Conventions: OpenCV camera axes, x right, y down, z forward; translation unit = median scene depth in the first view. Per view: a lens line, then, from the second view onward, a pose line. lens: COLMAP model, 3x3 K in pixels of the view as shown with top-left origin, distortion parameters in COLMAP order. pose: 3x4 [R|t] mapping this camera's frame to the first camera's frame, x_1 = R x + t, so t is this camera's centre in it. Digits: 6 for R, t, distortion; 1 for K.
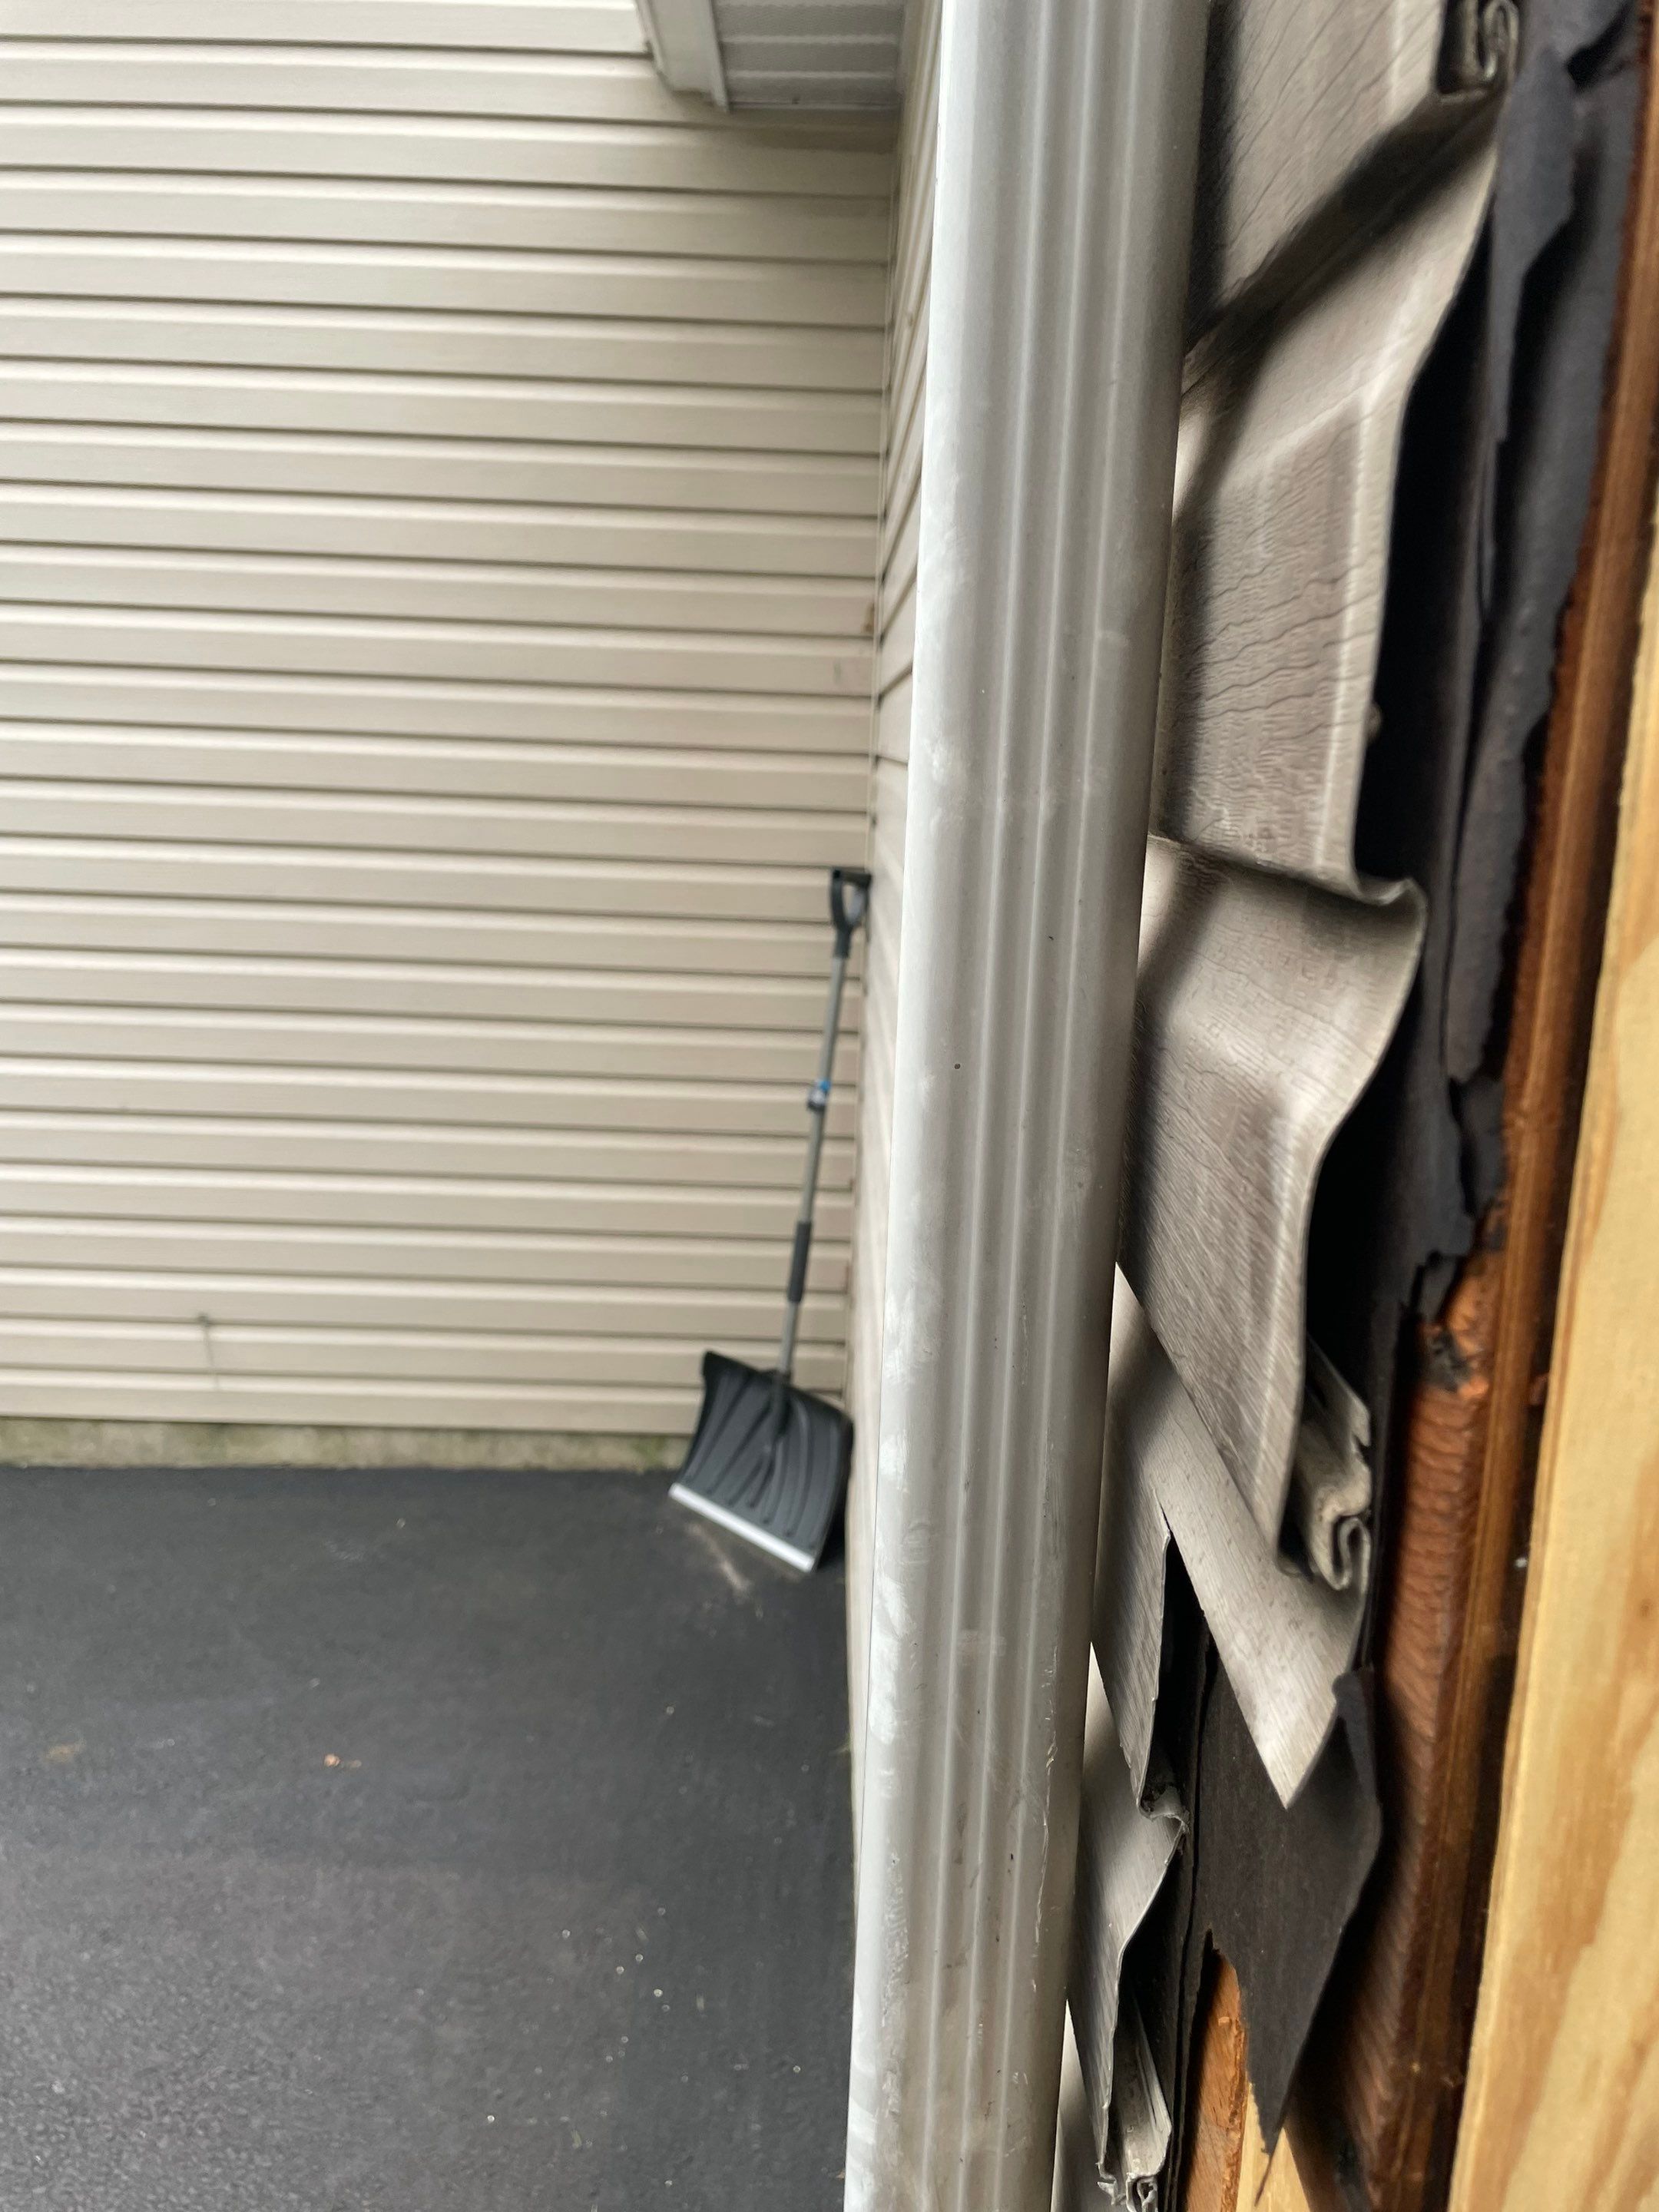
lens RADIAL K [[1685.3, 0, 828.7], [0, 1685.3, 1081.2], [0, 0, 1]] dist [0.085745, -0.118284]
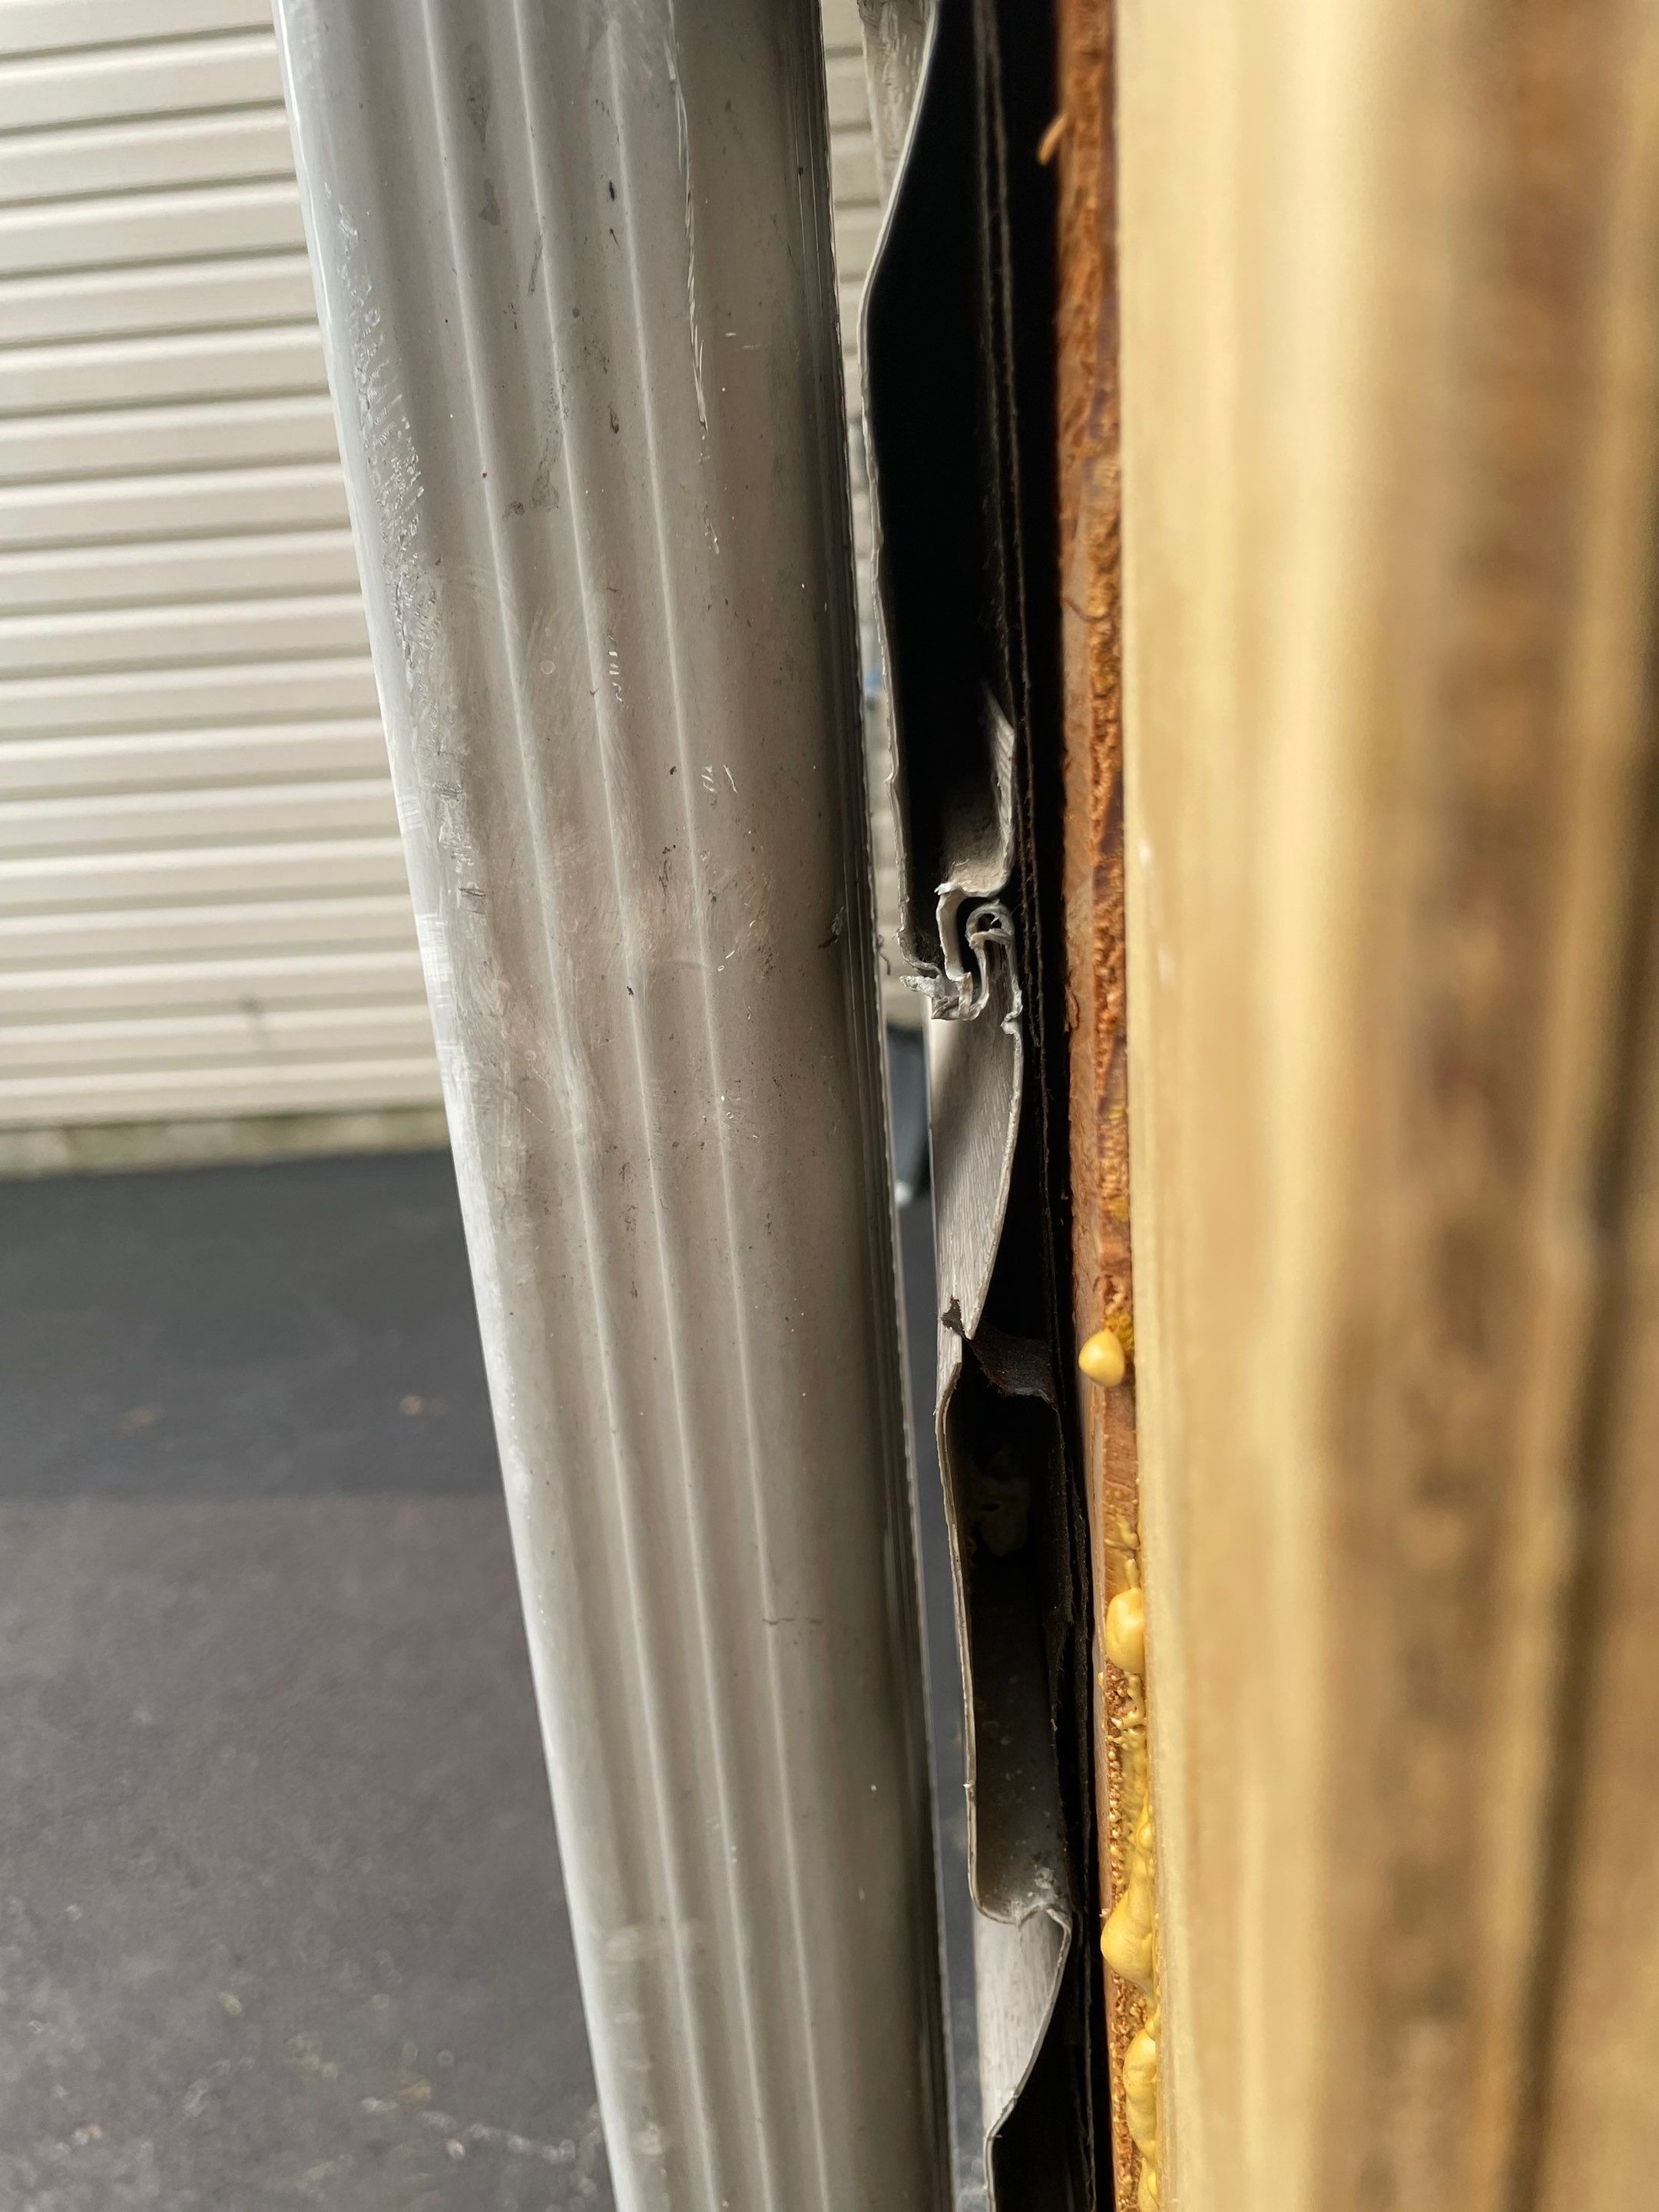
lens RADIAL K [[1705.5, 0, 853.2], [0, 1705.5, 1100.5], [0, 0, 1]] dist [0.091847, -0.171299]
pose [[0.994449, -0.085108, -0.061868, 0.031423], [0.093985, 0.982854, 0.158636, 0.110973], [0.047306, -0.163570, 0.985397, 0.098237]]
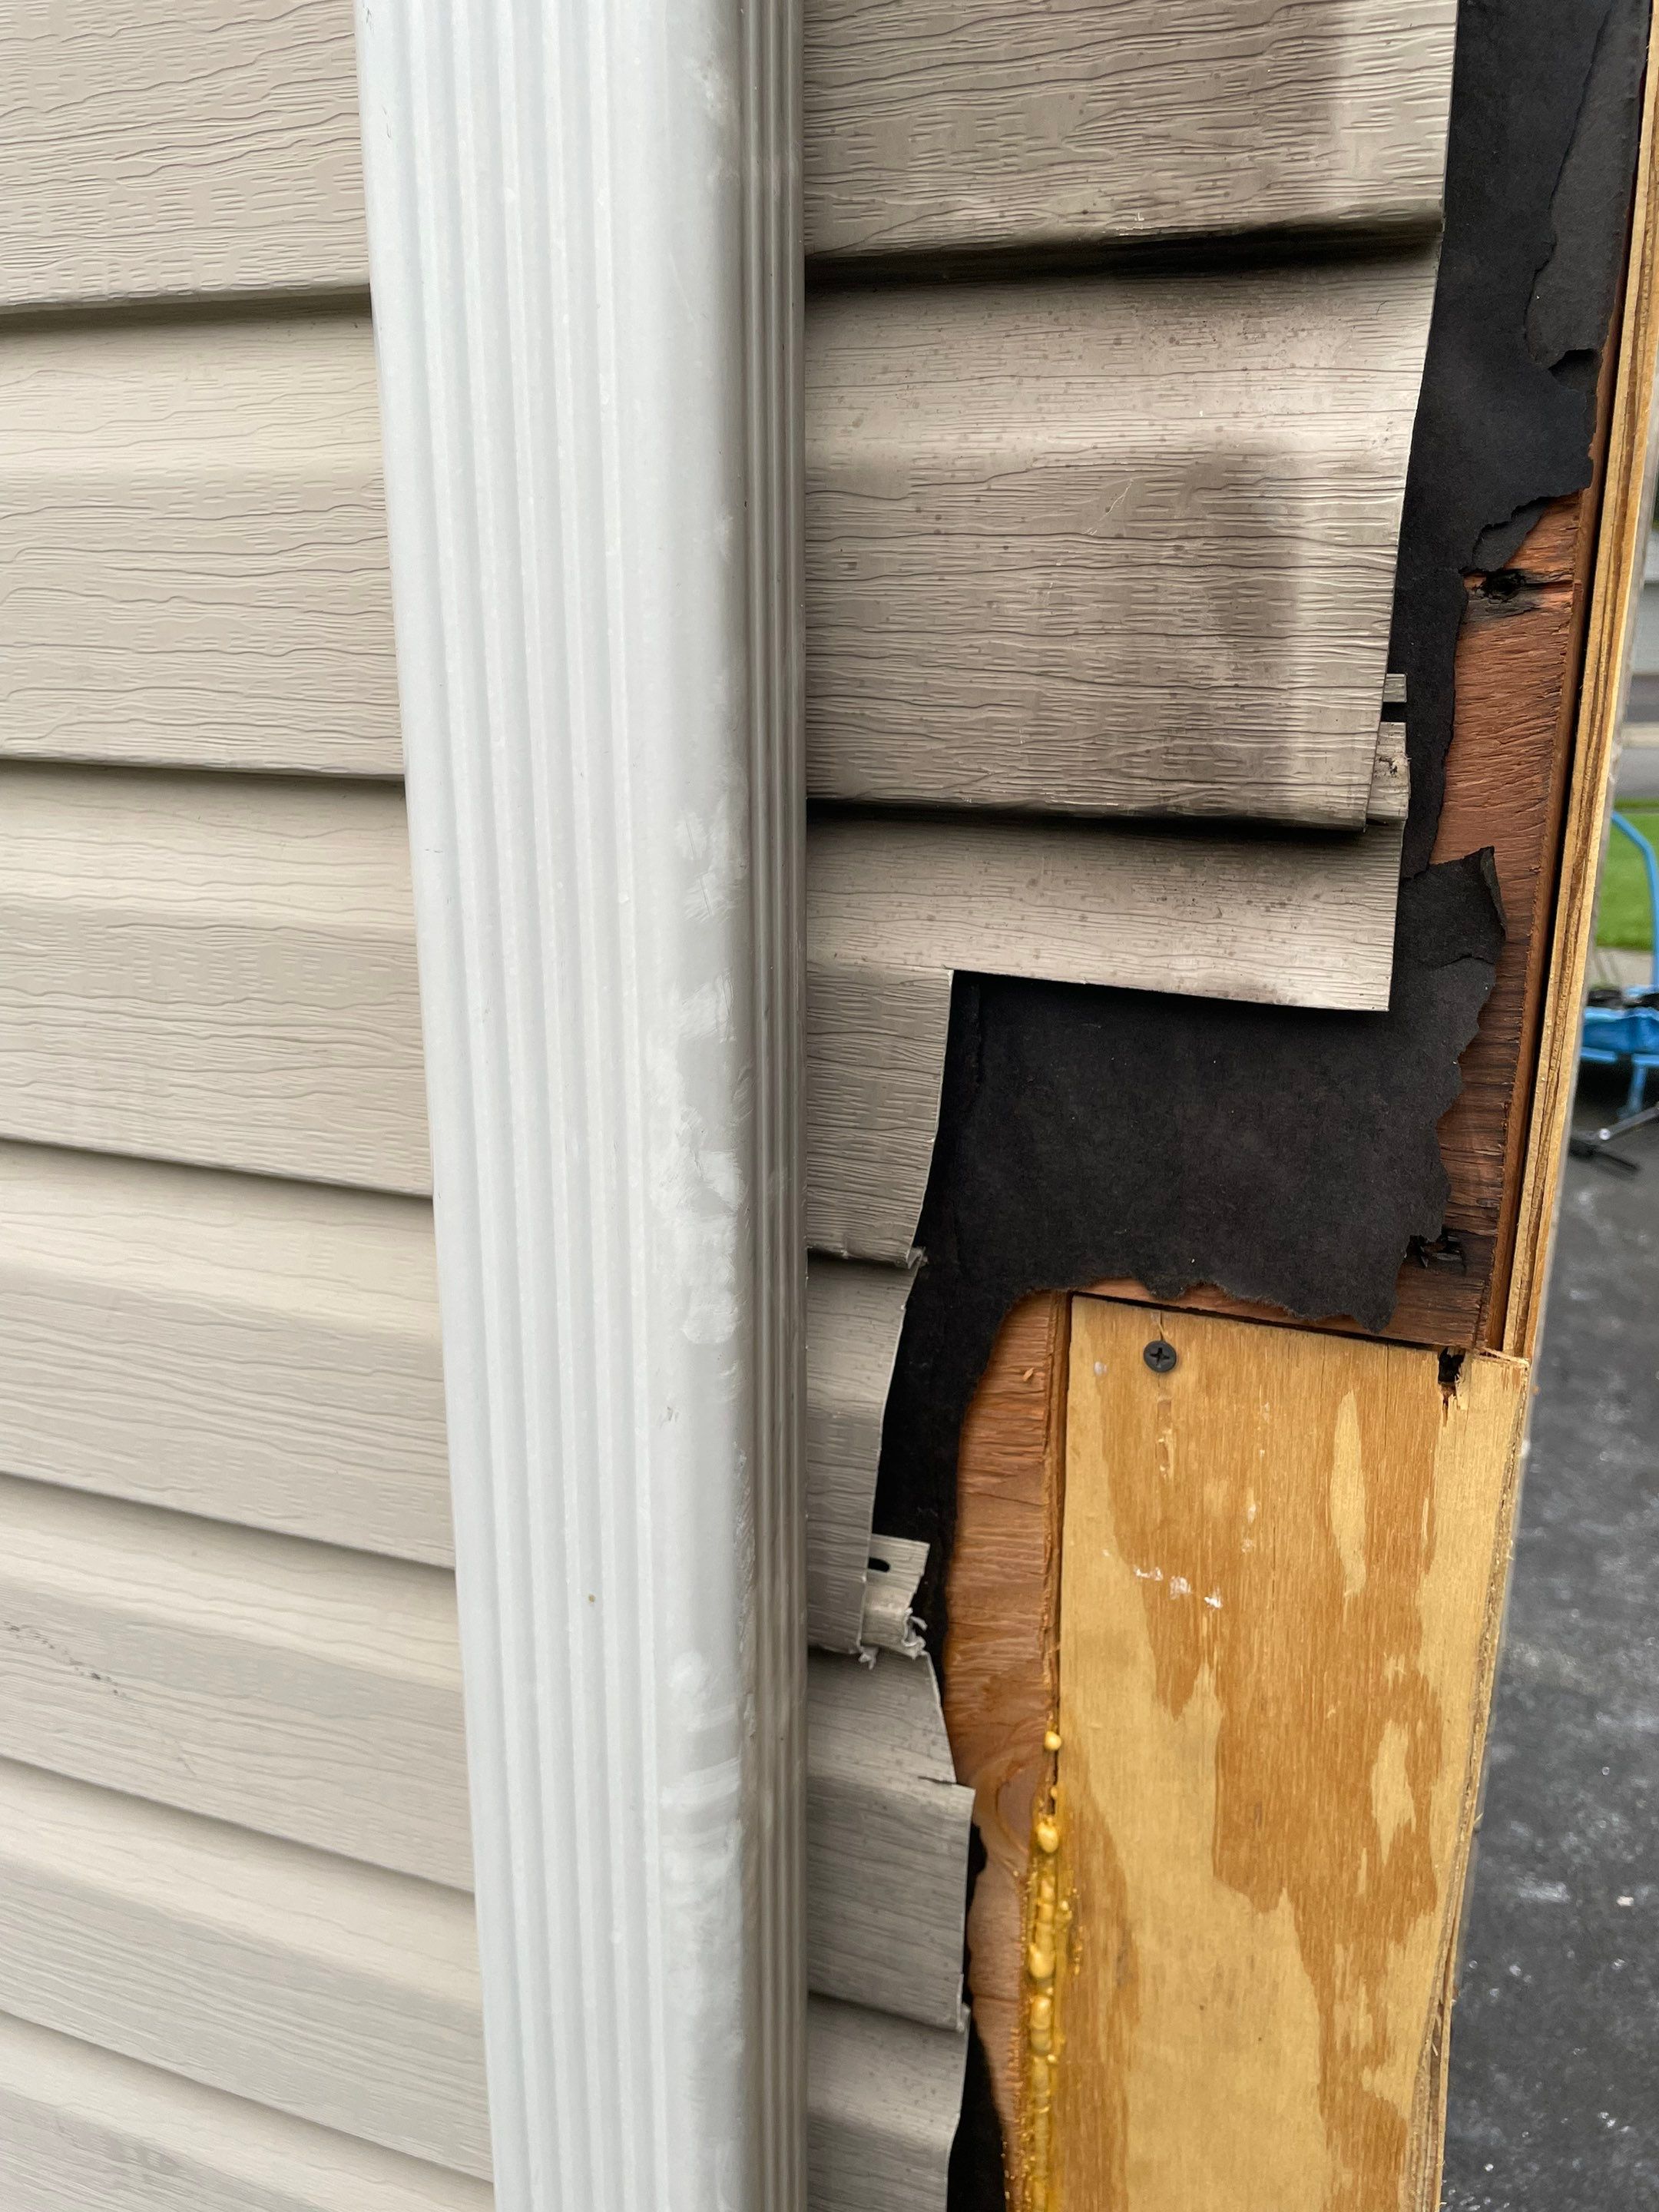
lens RADIAL K [[1691.7, 0, 850.5], [0, 1691.7, 1079.2], [0, 0, 1]] dist [0.084299, -0.128441]
pose [[0.332857, -0.287594, 0.898051, -0.123436], [0.186849, 0.953589, 0.236125, 0.012074], [-0.924280, 0.089205, 0.371145, 0.108889]]
